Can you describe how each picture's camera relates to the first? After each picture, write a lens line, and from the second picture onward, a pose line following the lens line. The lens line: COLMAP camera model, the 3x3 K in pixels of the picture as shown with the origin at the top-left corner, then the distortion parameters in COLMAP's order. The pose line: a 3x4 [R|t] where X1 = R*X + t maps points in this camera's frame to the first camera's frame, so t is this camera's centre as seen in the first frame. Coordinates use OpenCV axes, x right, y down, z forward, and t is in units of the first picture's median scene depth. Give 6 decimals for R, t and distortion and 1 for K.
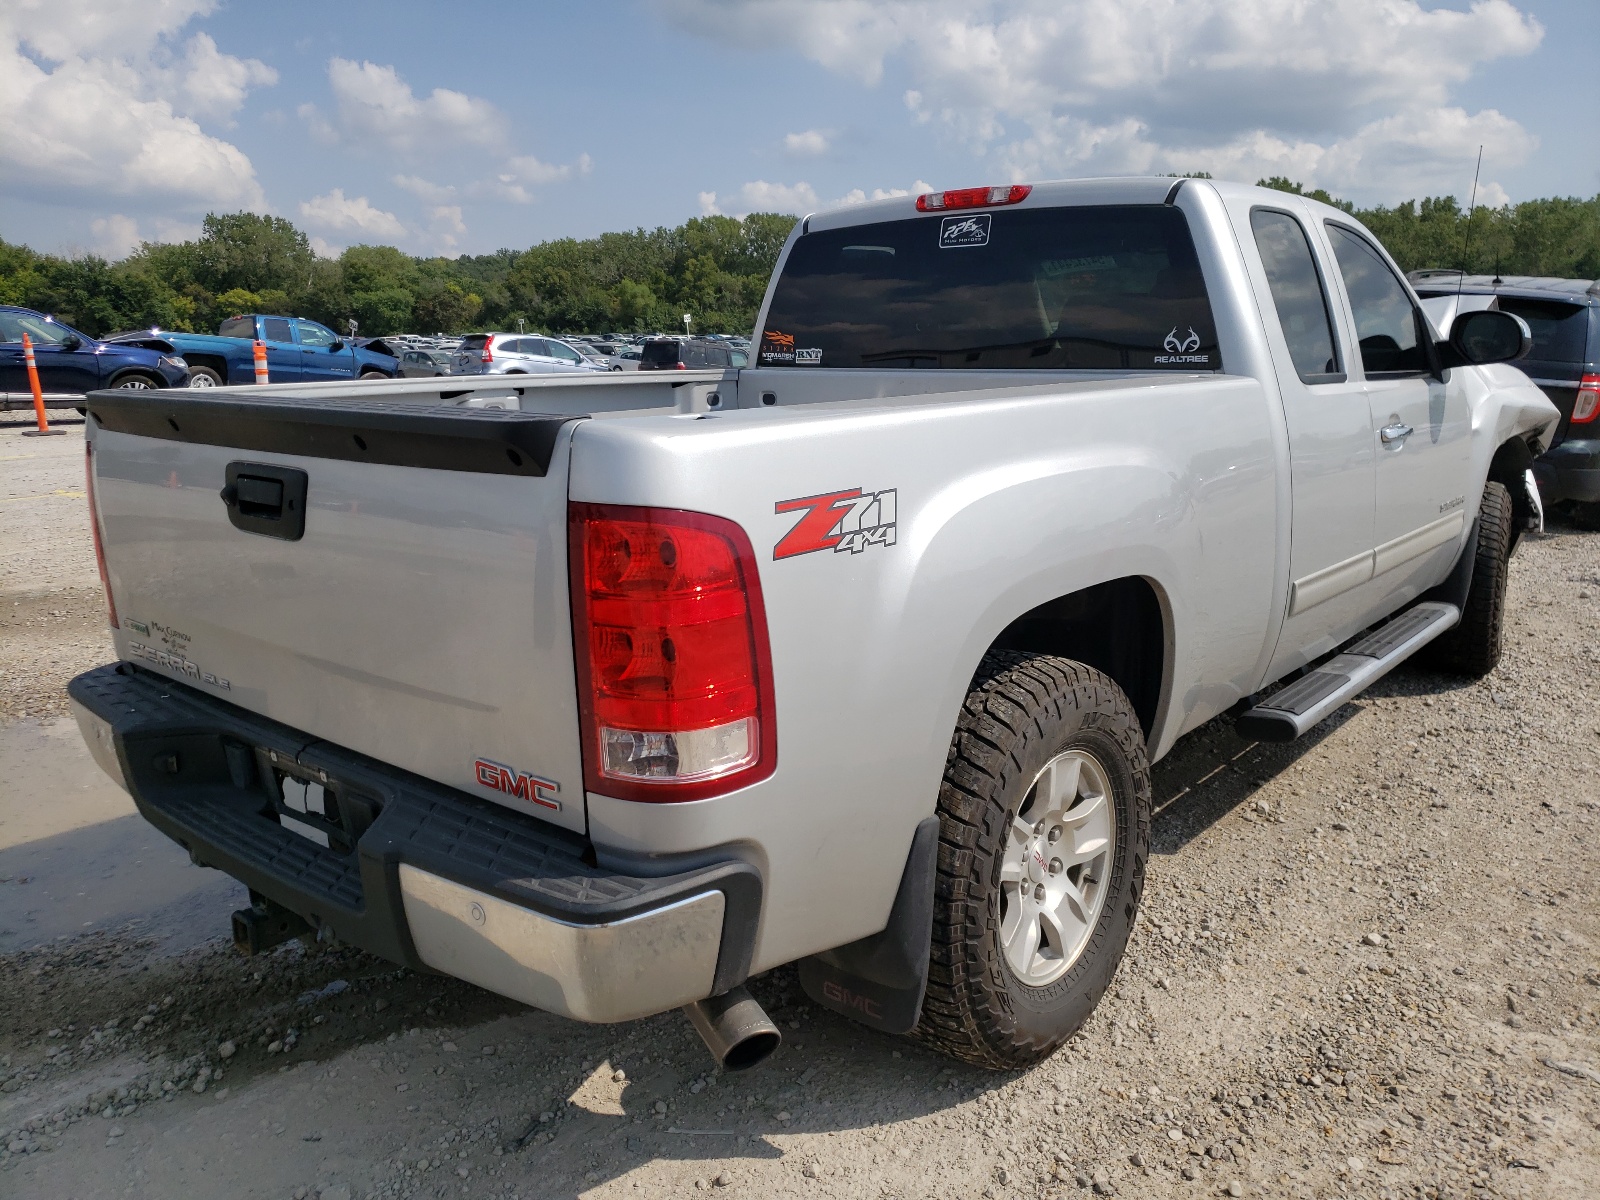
lens RADIAL K [[1219.0, 0, 802.4], [0, 1219.0, 598.8], [0, 0, 1]] dist [-0.013658, -0.005195]
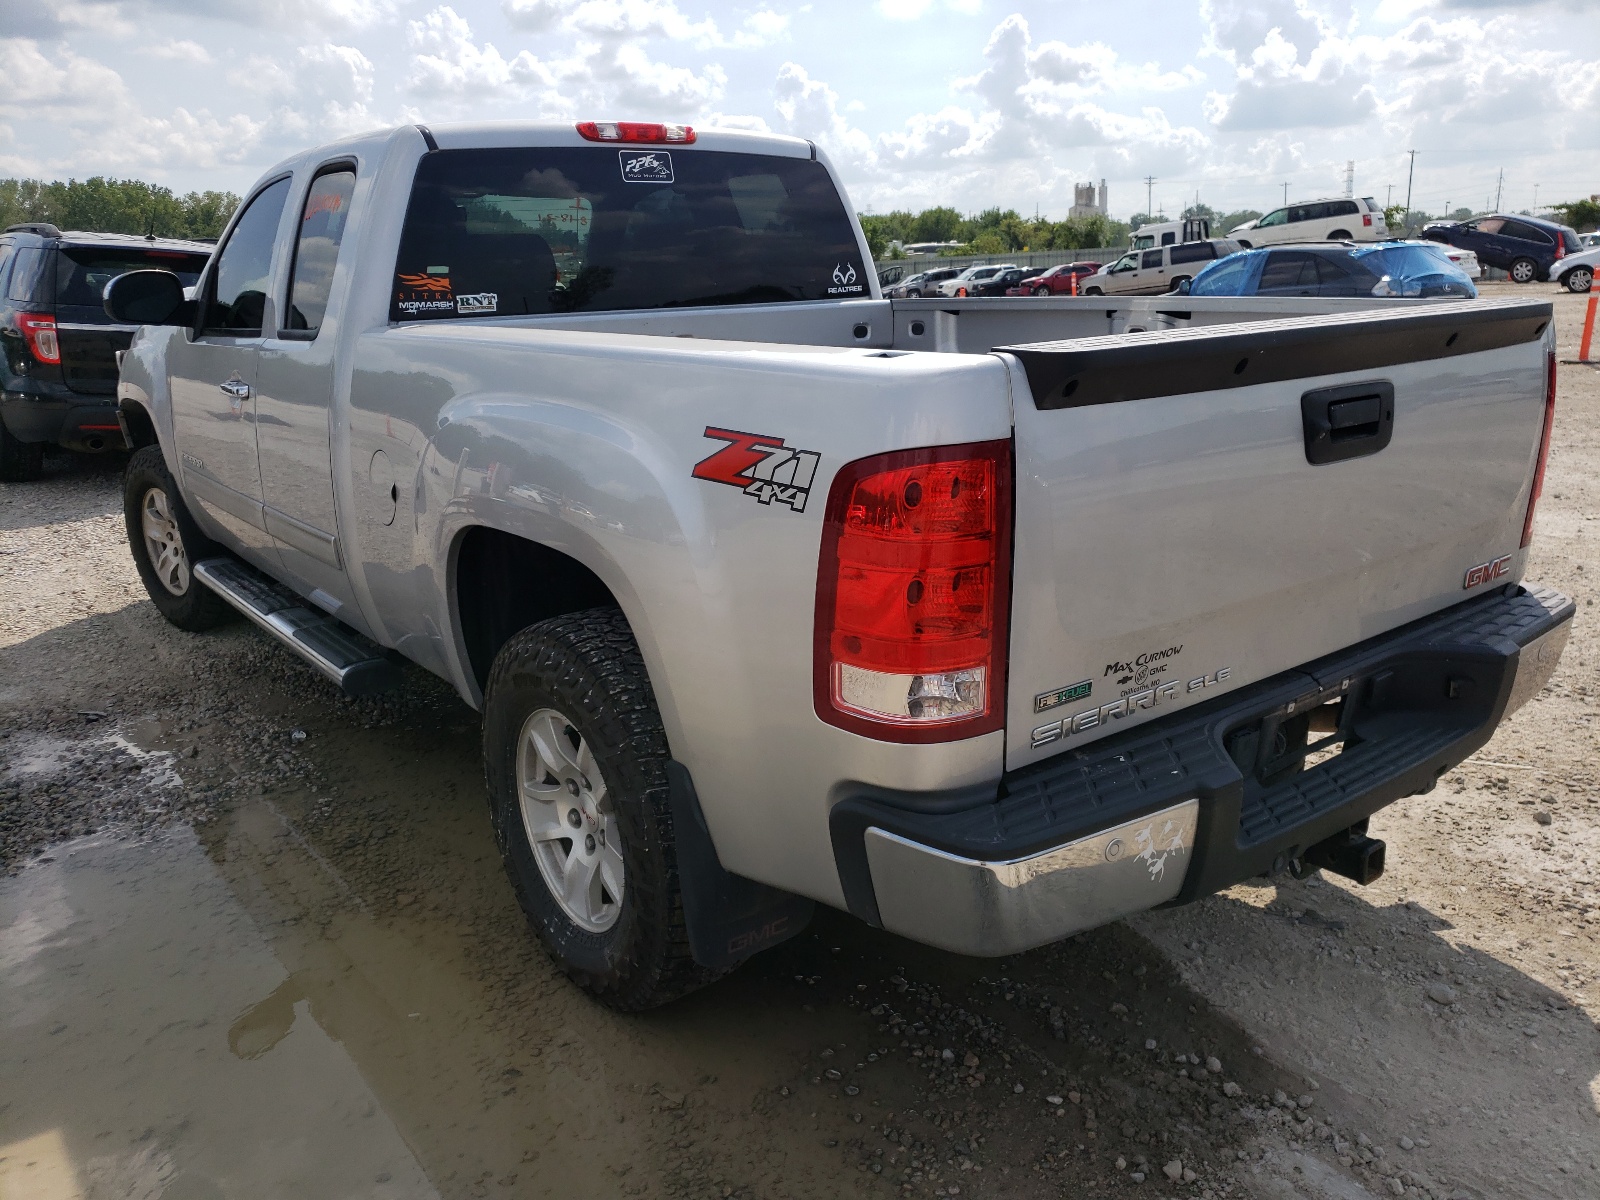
lens RADIAL K [[1219.0, 0, 798.6], [0, 1219.0, 604.0], [0, 0, 1]] dist [-0.013658, -0.005195]
pose [[0.212721, -0.255265, 0.943180, -0.855421], [0.229772, 0.951273, 0.205633, -0.140143], [-0.949713, 0.172973, 0.261009, 0.688008]]
